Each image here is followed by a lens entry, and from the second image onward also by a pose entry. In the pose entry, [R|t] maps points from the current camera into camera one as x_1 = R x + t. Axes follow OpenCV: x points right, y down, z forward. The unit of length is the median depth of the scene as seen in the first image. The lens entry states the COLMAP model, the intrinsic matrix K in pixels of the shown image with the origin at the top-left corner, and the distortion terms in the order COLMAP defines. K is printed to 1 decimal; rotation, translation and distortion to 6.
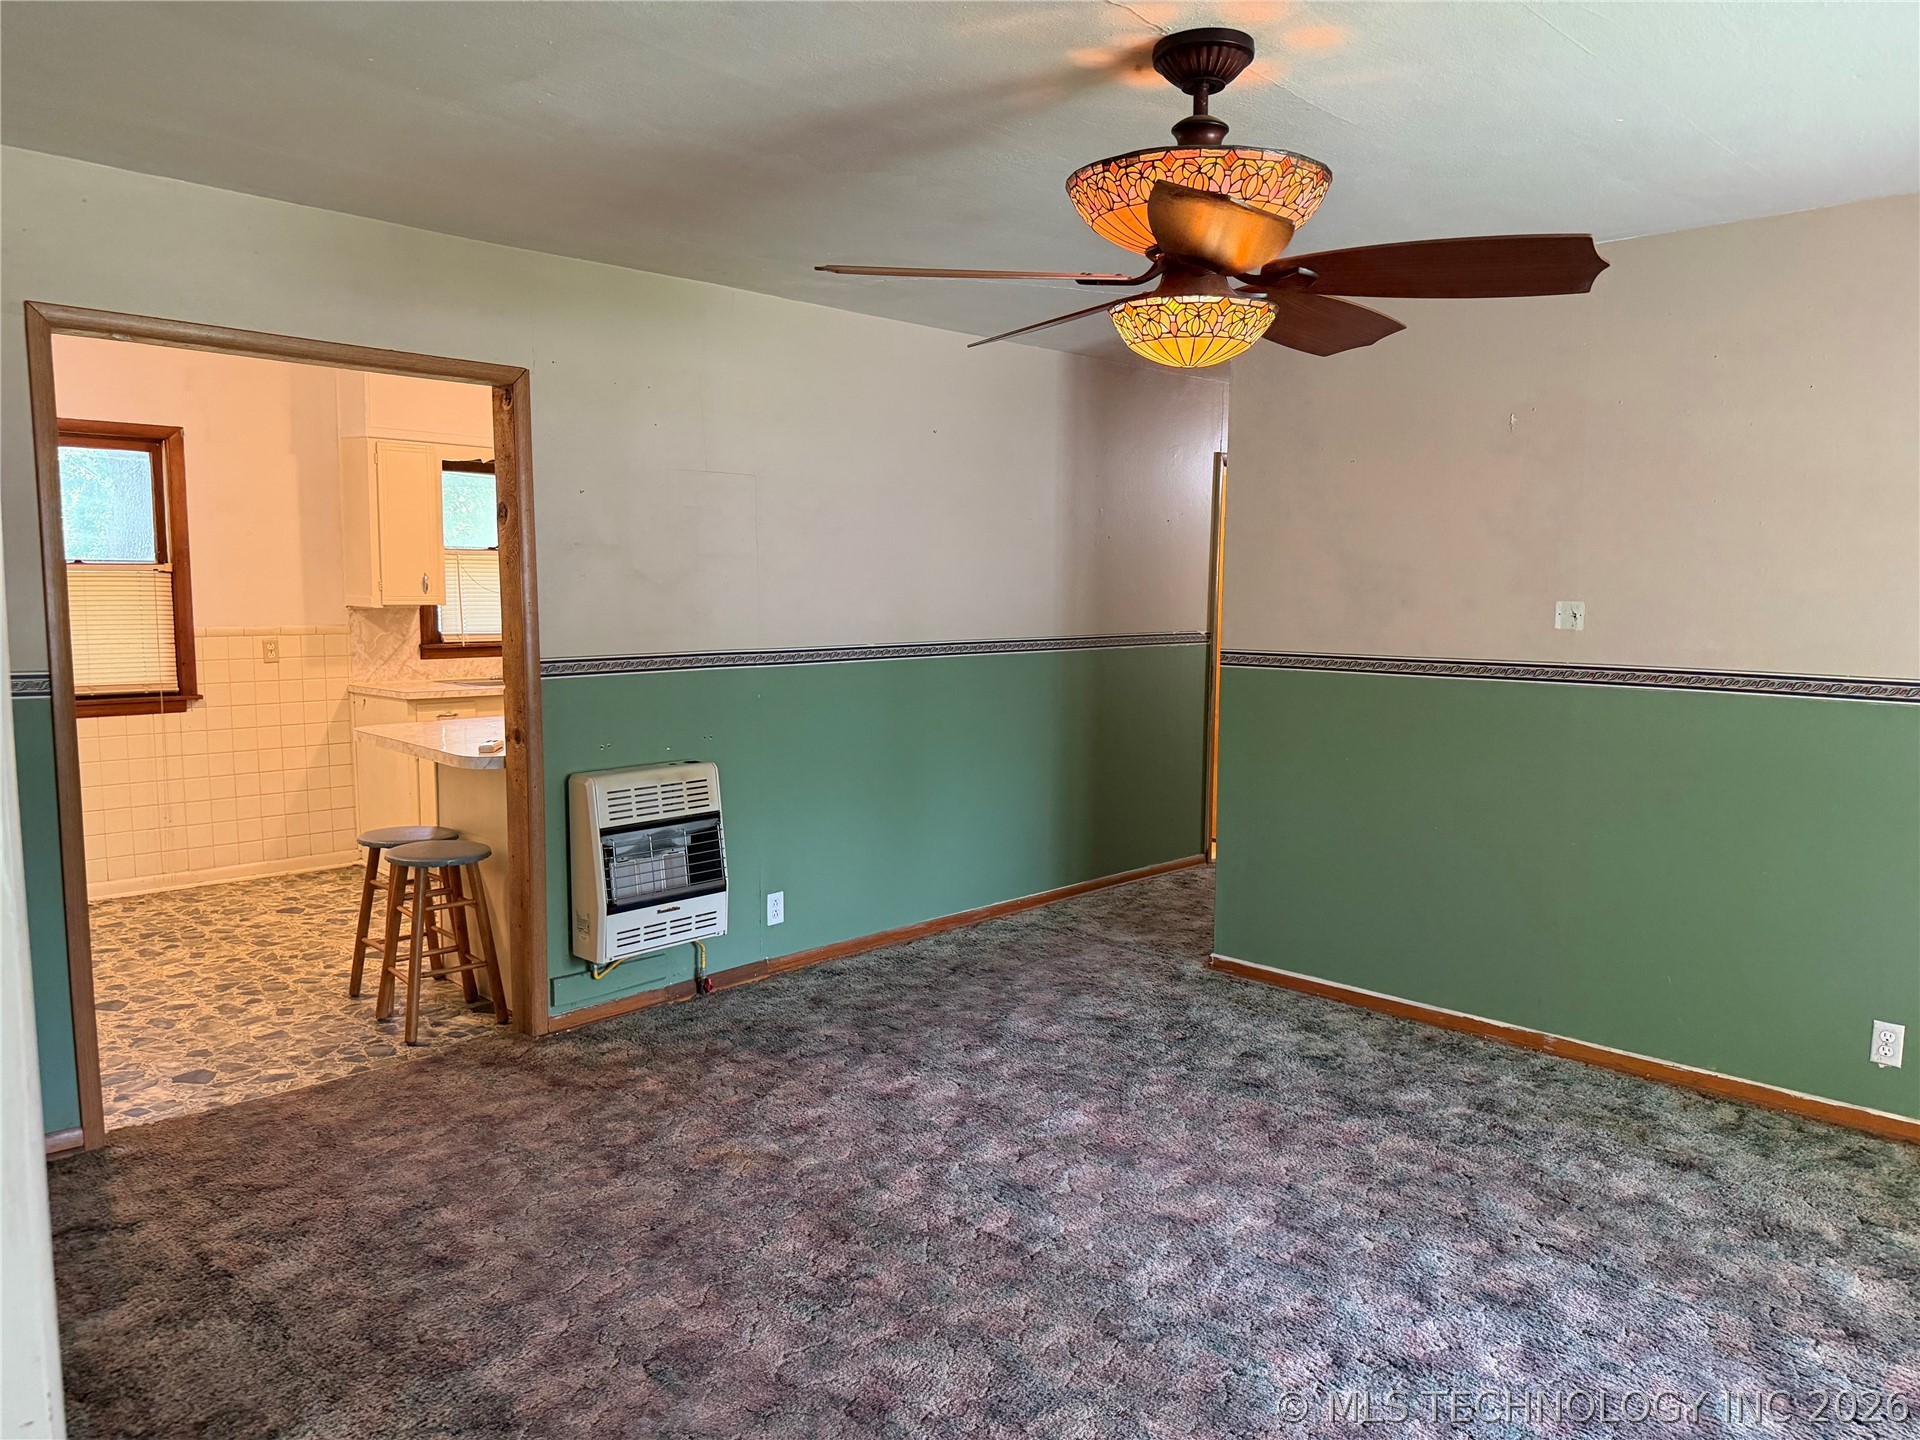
lens RADIAL K [[1347.3, 0, 968.5], [0, 1347.3, 712.3], [0, 0, 1]] dist [0.053219, -0.072596]
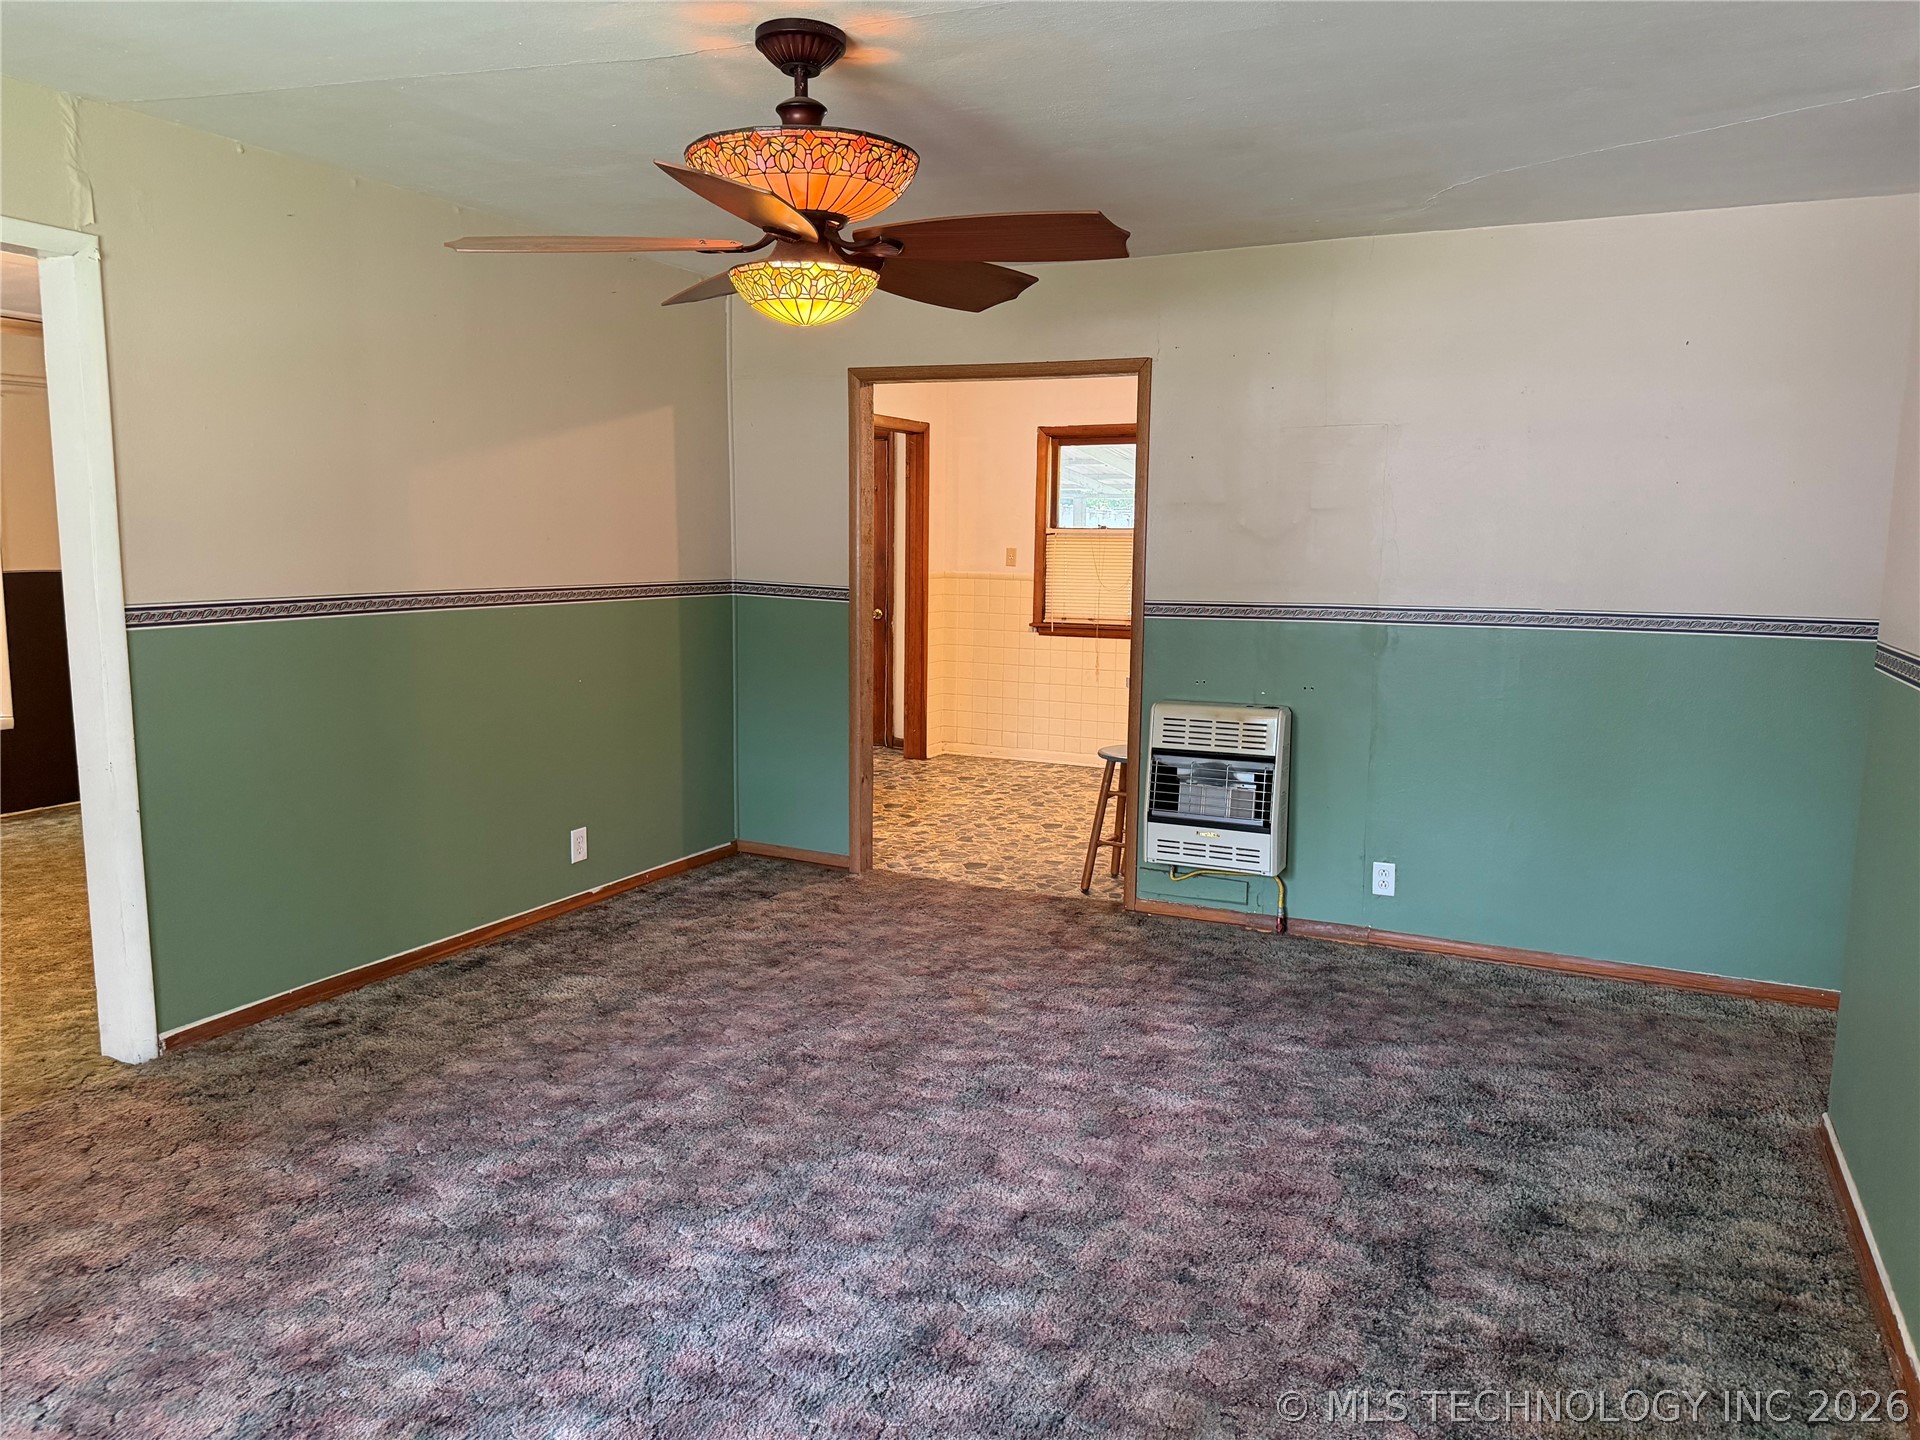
lens RADIAL K [[1347.3, 0, 992.7], [0, 1347.3, 710.5], [0, 0, 1]] dist [0.053219, -0.072596]
pose [[0.338927, 0.121021, -0.932997, 0.757353], [-0.112991, 0.989750, 0.087336, -0.031125], [0.934003, 0.075820, 0.349127, 0.458173]]
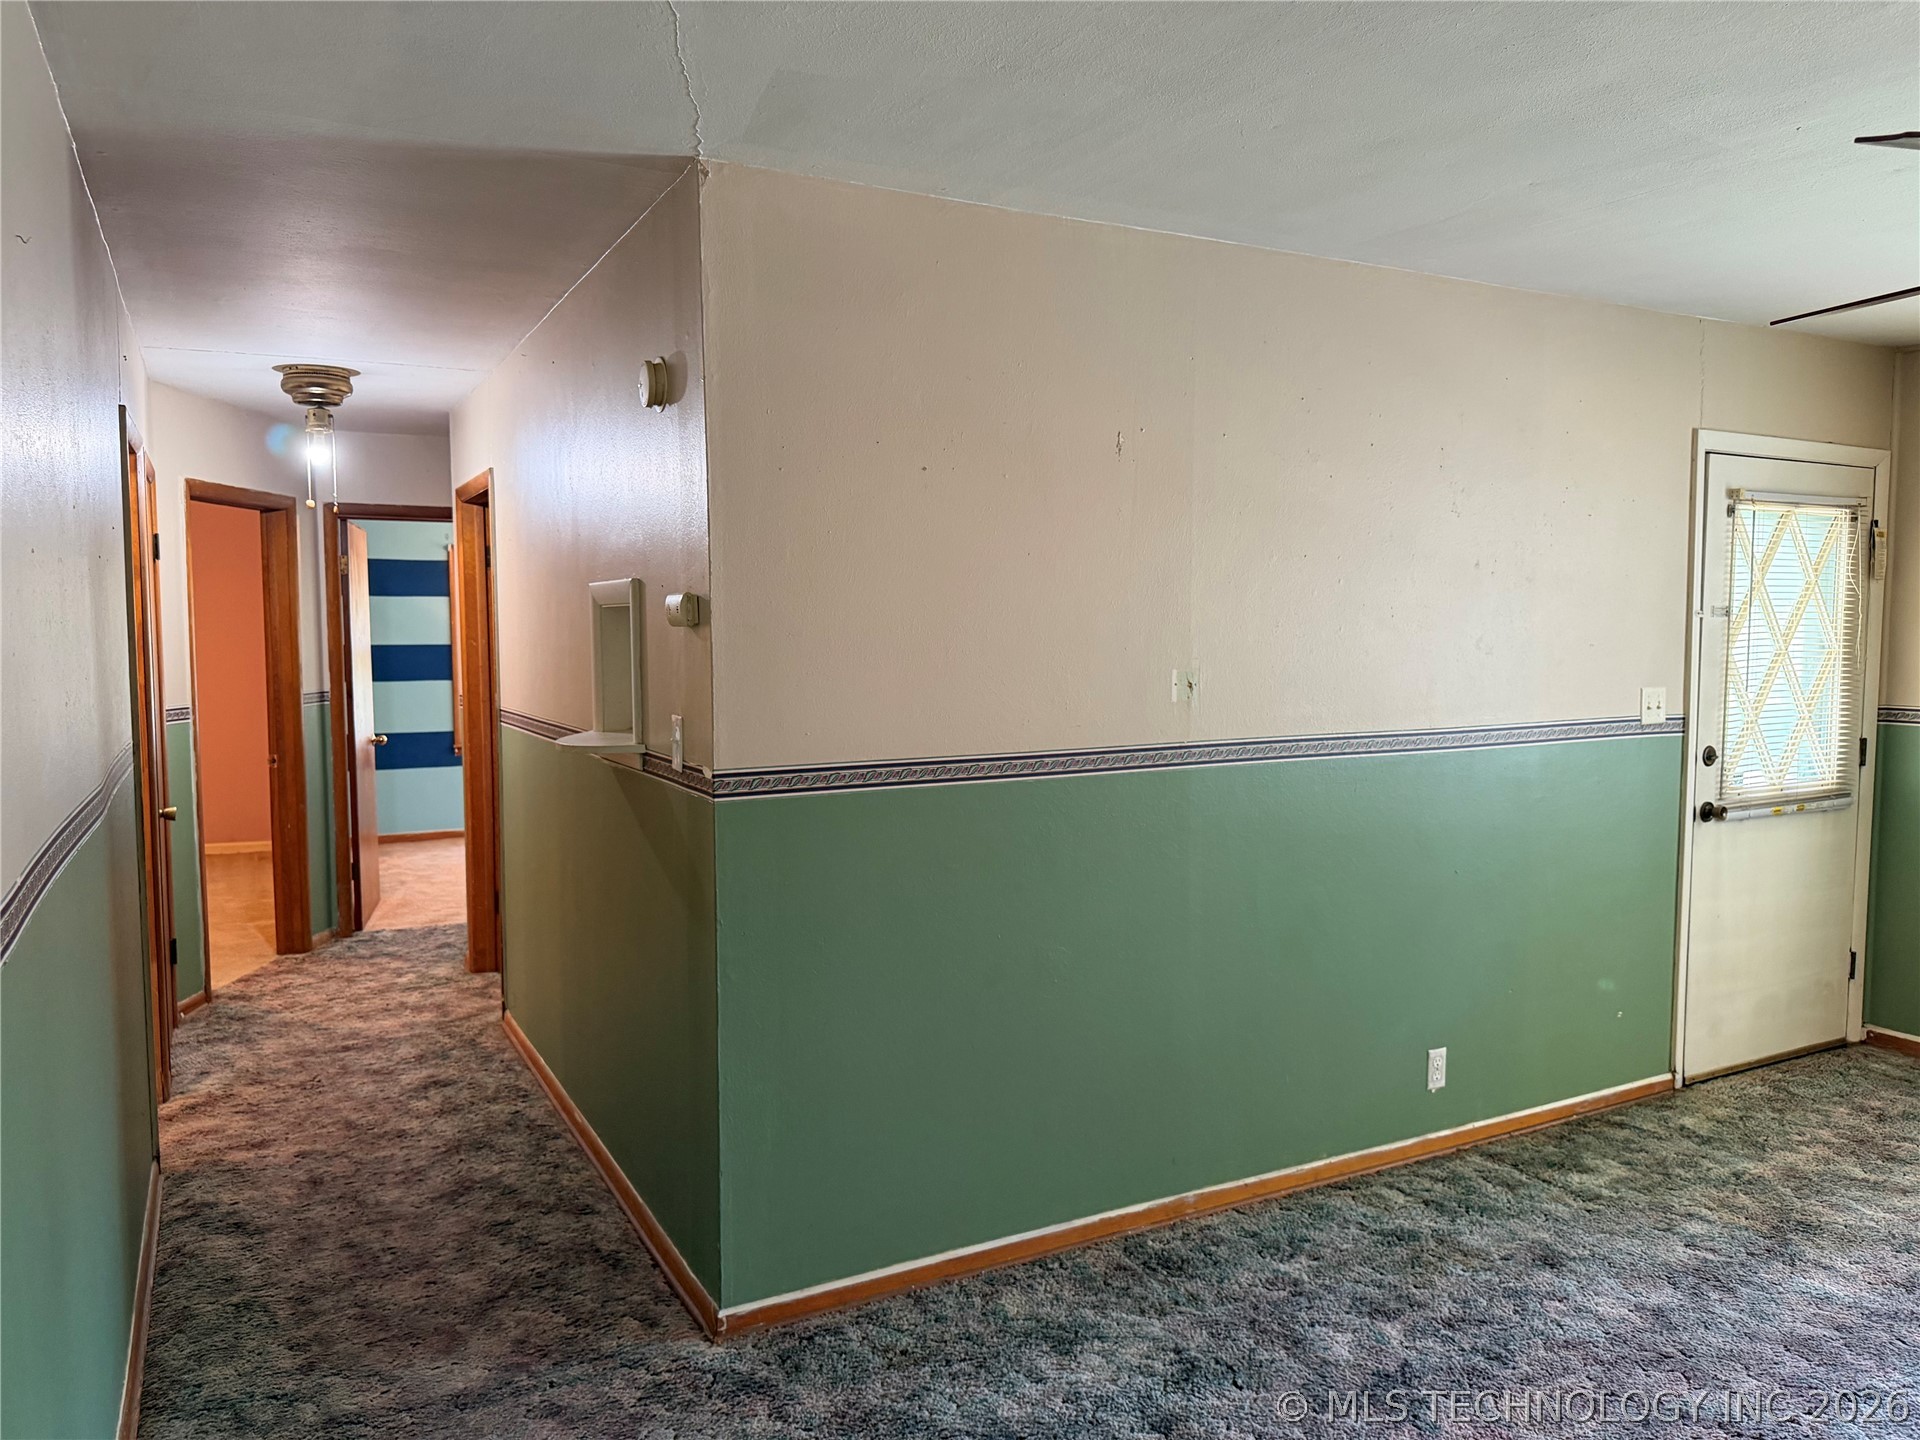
lens RADIAL K [[1347.3, 0, 963.4], [0, 1347.3, 708.7], [0, 0, 1]] dist [0.053219, -0.072596]
pose [[0.304848, -0.063857, 0.950258, -0.370968], [0.102829, 0.994124, 0.033817, -0.095282], [-0.946834, 0.087405, 0.309623, 0.844442]]
